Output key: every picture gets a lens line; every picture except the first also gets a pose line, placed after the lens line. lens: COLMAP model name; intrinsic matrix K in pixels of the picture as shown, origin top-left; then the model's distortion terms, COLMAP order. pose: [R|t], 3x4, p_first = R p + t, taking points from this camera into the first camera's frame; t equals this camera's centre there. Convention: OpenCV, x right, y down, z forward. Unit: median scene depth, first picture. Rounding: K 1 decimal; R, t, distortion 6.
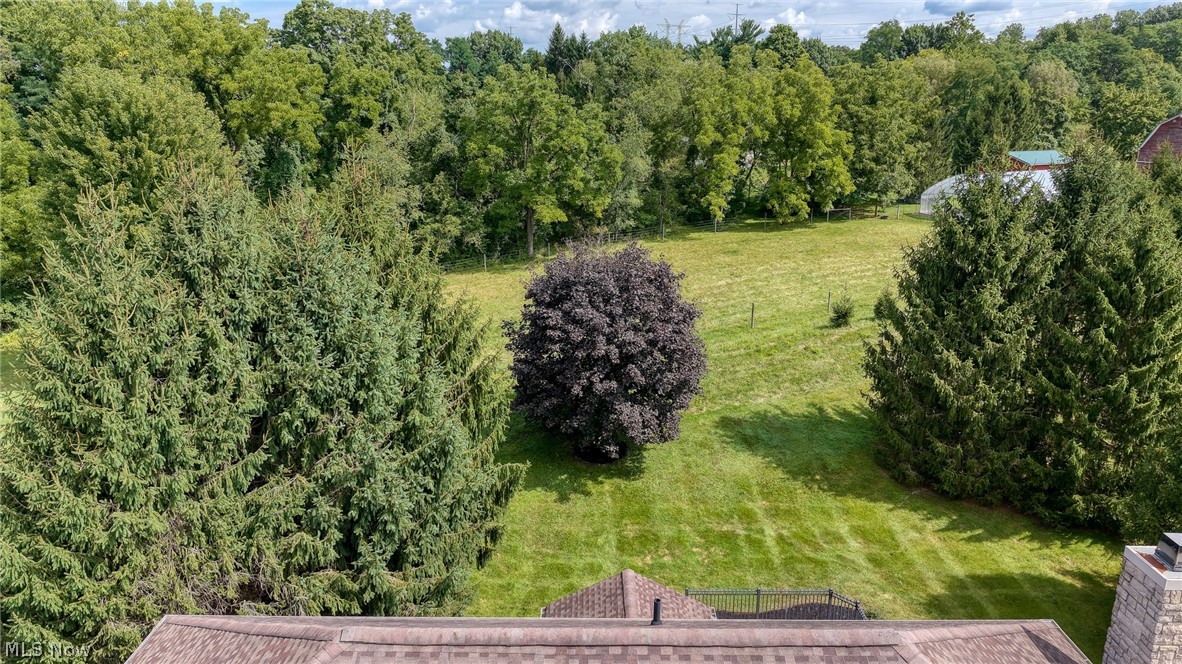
lens RADIAL K [[819.5, 0, 591.0], [0, 819.5, 332.0], [0, 0, 1]] dist [0.000407, 0.000750]
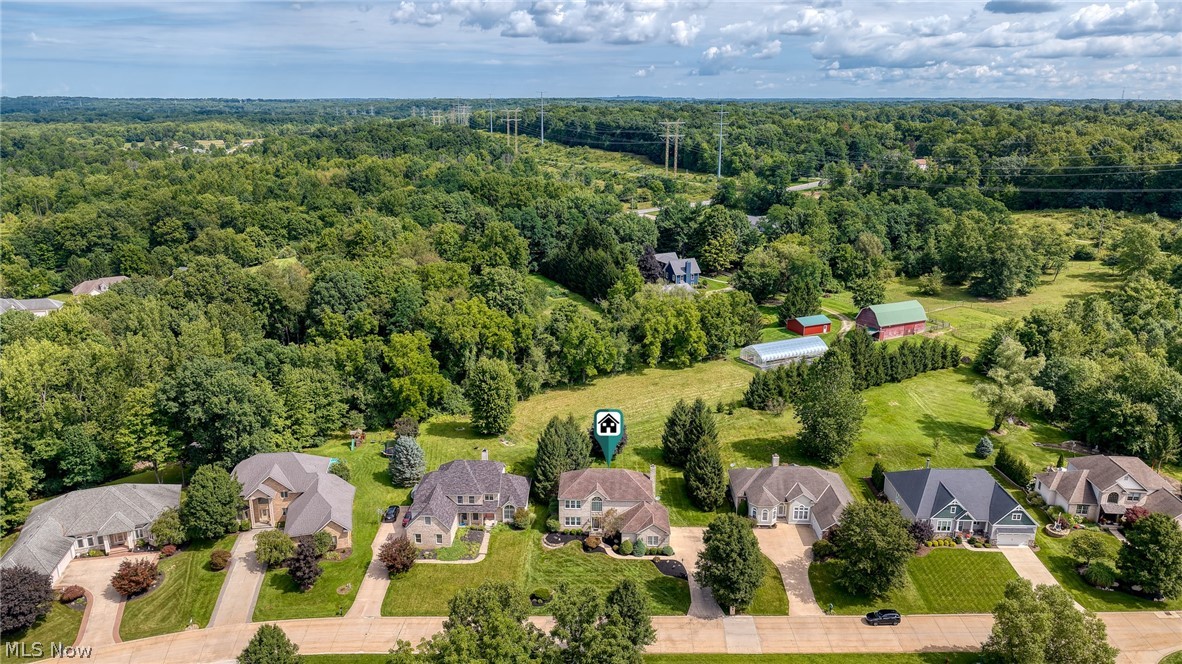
lens RADIAL K [[819.5, 0, 591.0], [0, 819.5, 332.0], [0, 0, 1]] dist [0.000407, 0.000750]
pose [[0.999768, 0.007581, -0.020183, 0.008629], [-0.007477, 0.999959, 0.005200, -0.505853], [0.020221, -0.005048, 0.999783, -3.196223]]
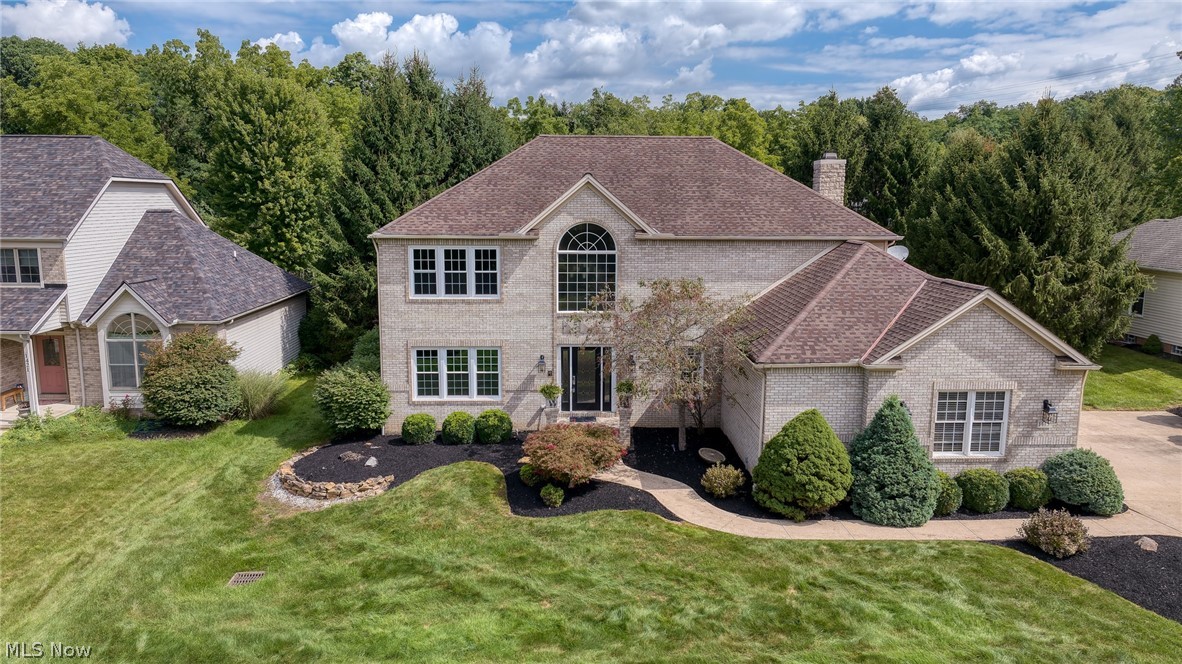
lens RADIAL K [[819.5, 0, 591.0], [0, 819.5, 332.0], [0, 0, 1]] dist [0.000407, 0.000750]
pose [[0.999394, -0.005077, 0.034427, -0.047783], [0.008754, 0.994166, -0.107504, 0.324664], [-0.033681, 0.107740, 0.993608, -0.459989]]
